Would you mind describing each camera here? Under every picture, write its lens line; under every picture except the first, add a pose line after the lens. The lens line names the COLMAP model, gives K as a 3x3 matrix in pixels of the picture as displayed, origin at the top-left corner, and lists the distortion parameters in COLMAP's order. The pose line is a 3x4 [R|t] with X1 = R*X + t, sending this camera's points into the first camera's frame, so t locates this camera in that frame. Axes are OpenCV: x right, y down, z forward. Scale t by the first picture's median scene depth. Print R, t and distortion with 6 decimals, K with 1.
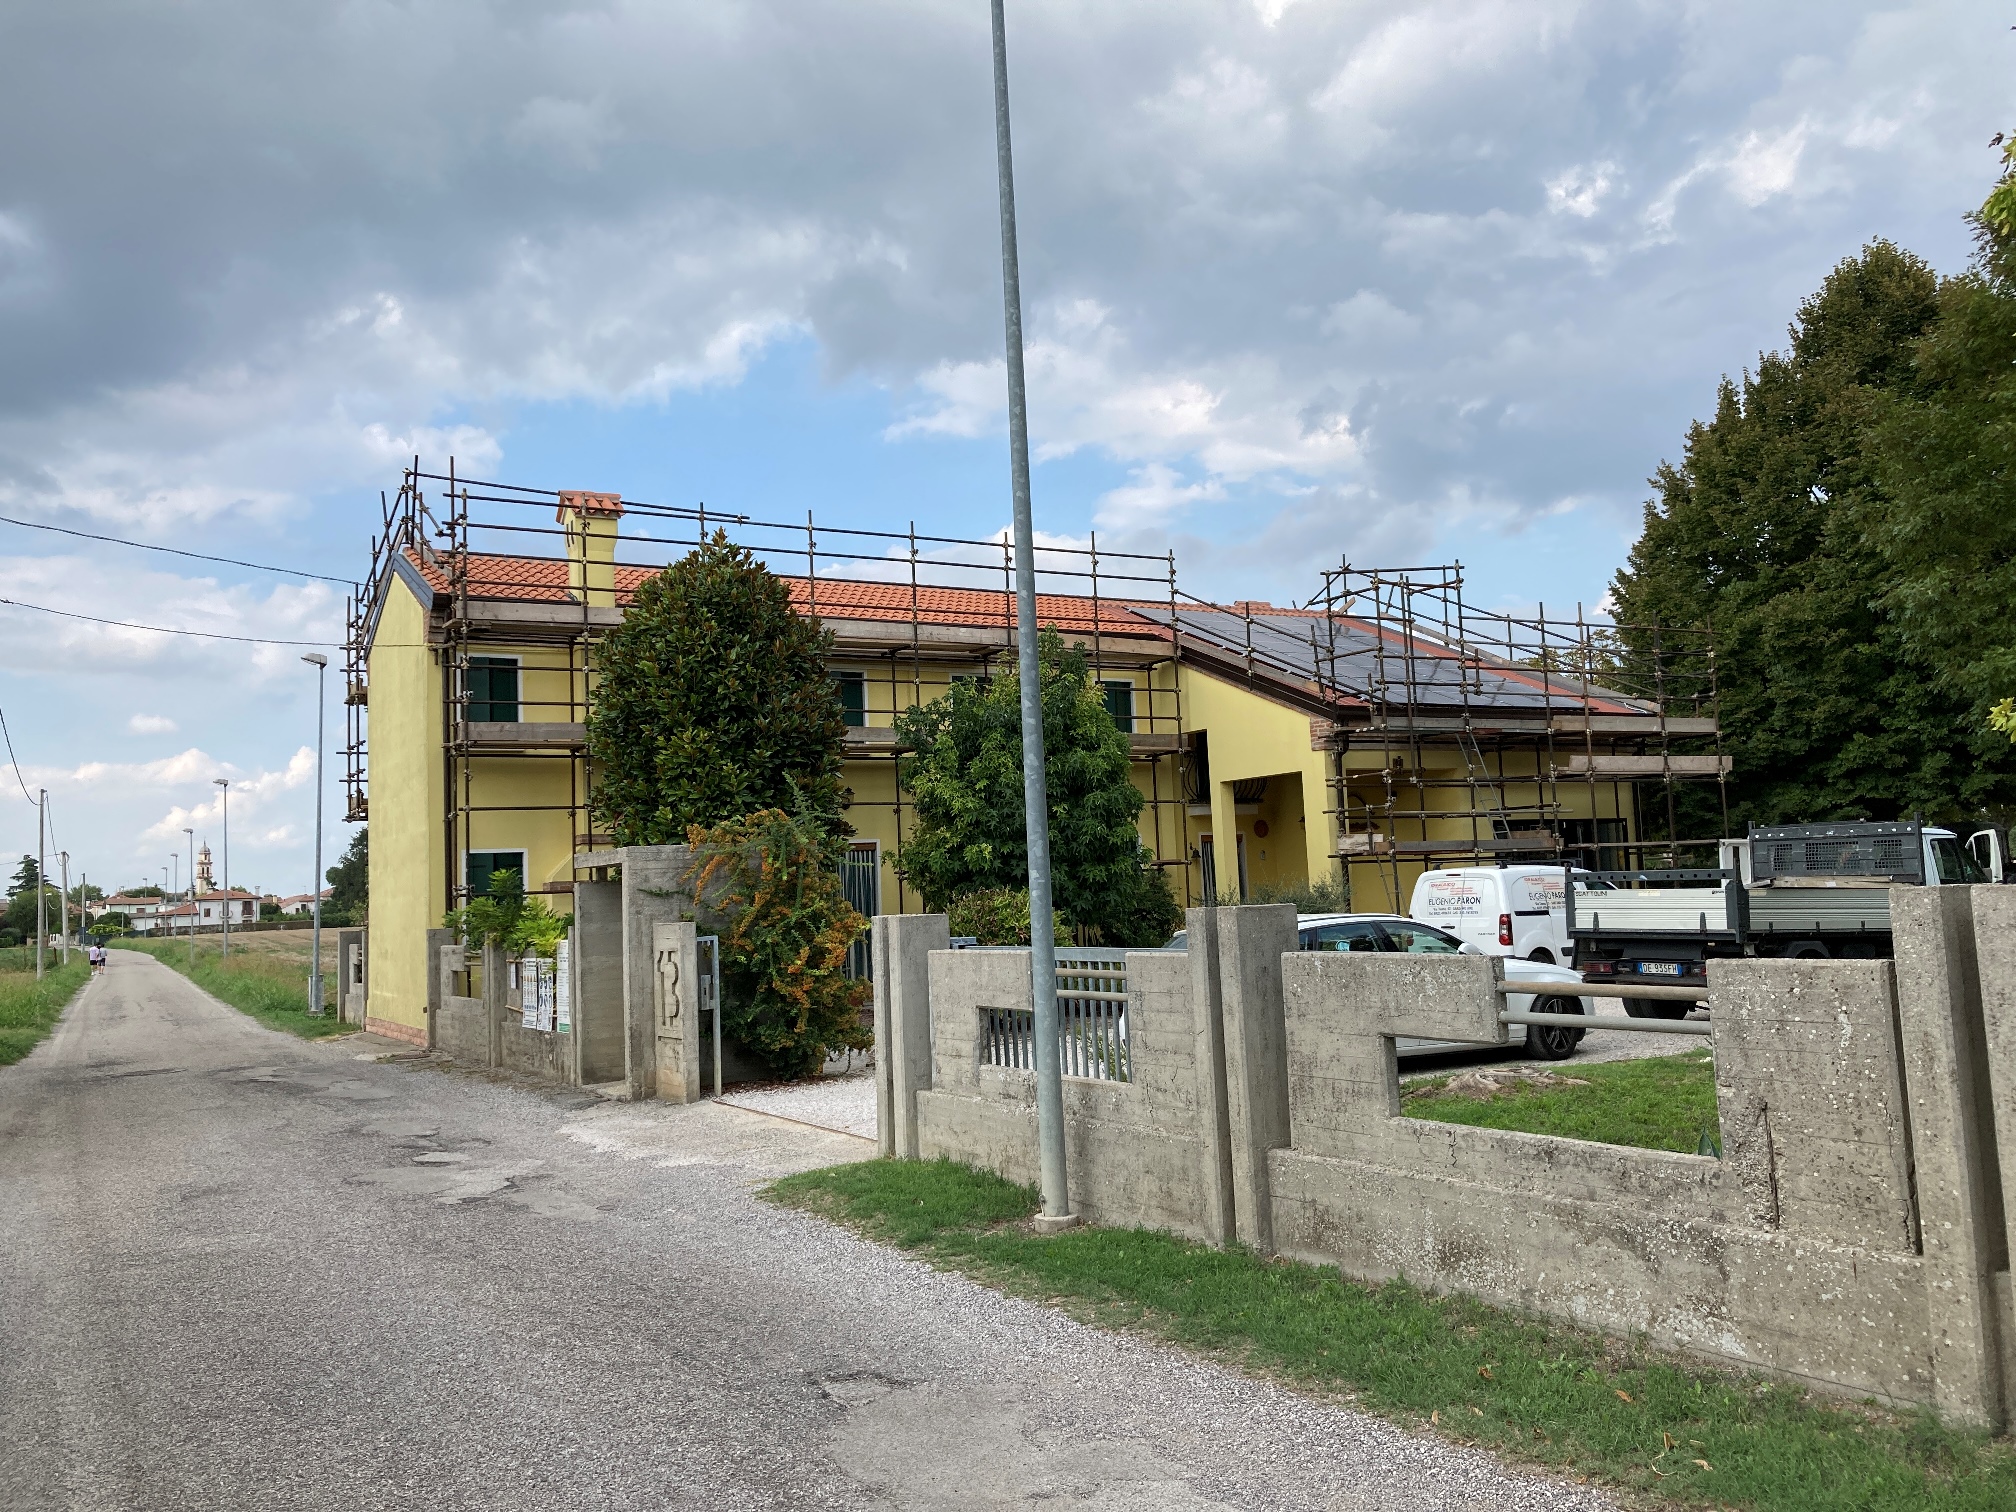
lens RADIAL K [[1603.6, 0, 1008.0], [0, 1603.6, 756.0], [0, 0, 1]] dist [-0.000176, -0.000059]
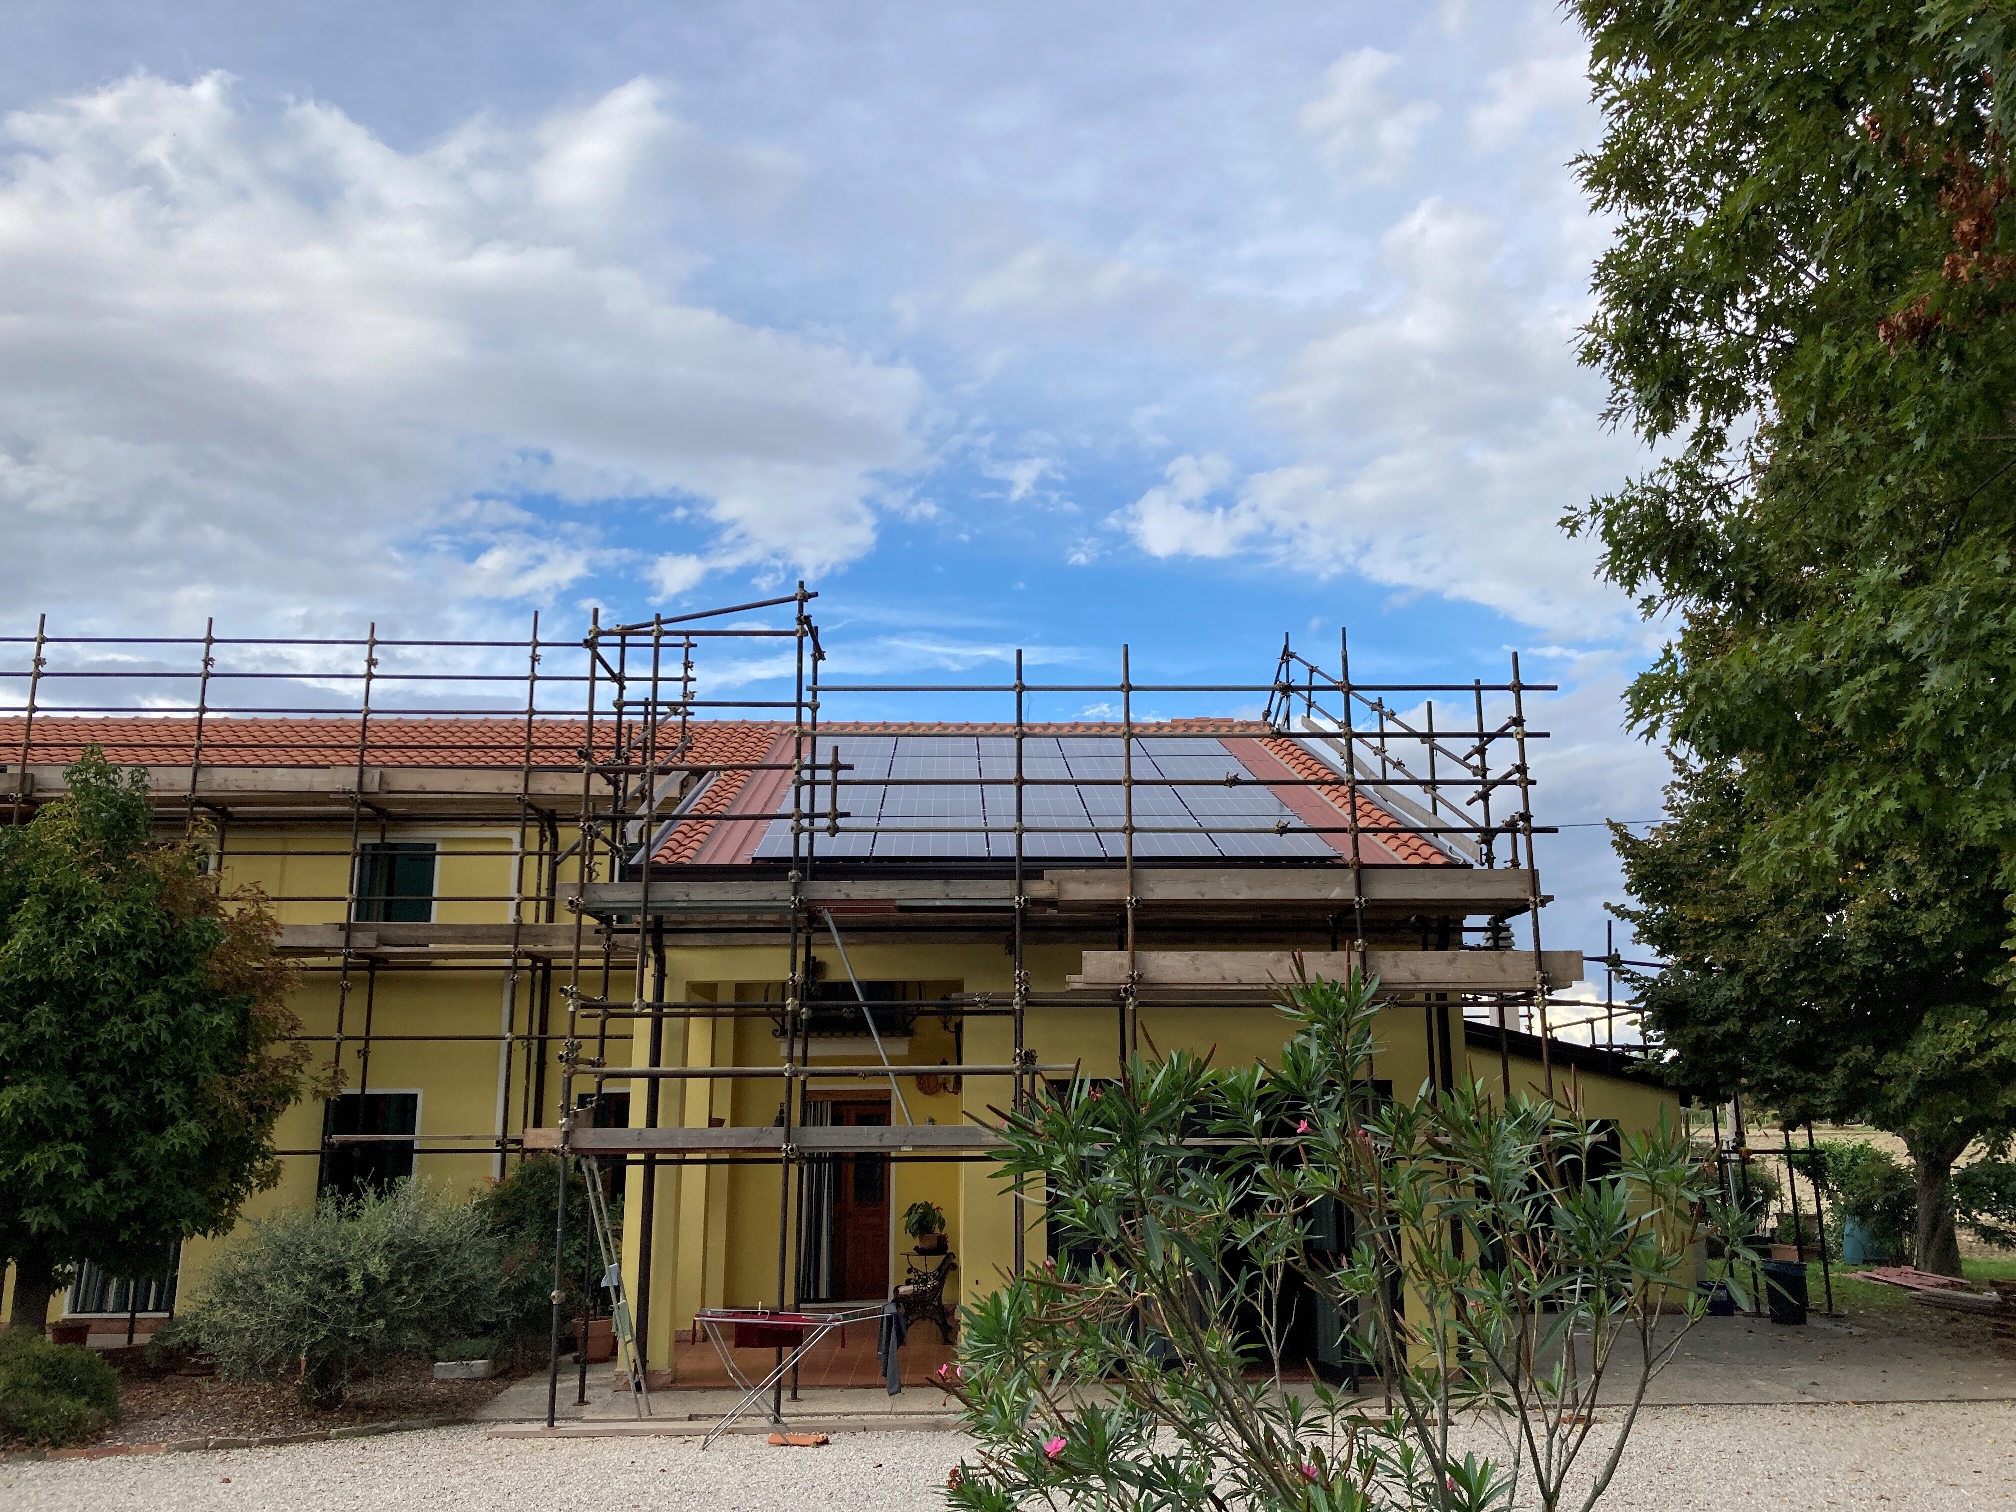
lens RADIAL K [[1882.4, 0, 1008.0], [0, 1882.4, 756.0], [0, 0, 1]] dist [-0.006777, -0.005556]
pose [[0.864268, -0.061444, -0.499264, 0.619214], [0.006260, 0.993749, -0.111462, 0.004082], [0.502992, 0.093208, 0.859250, 0.490547]]
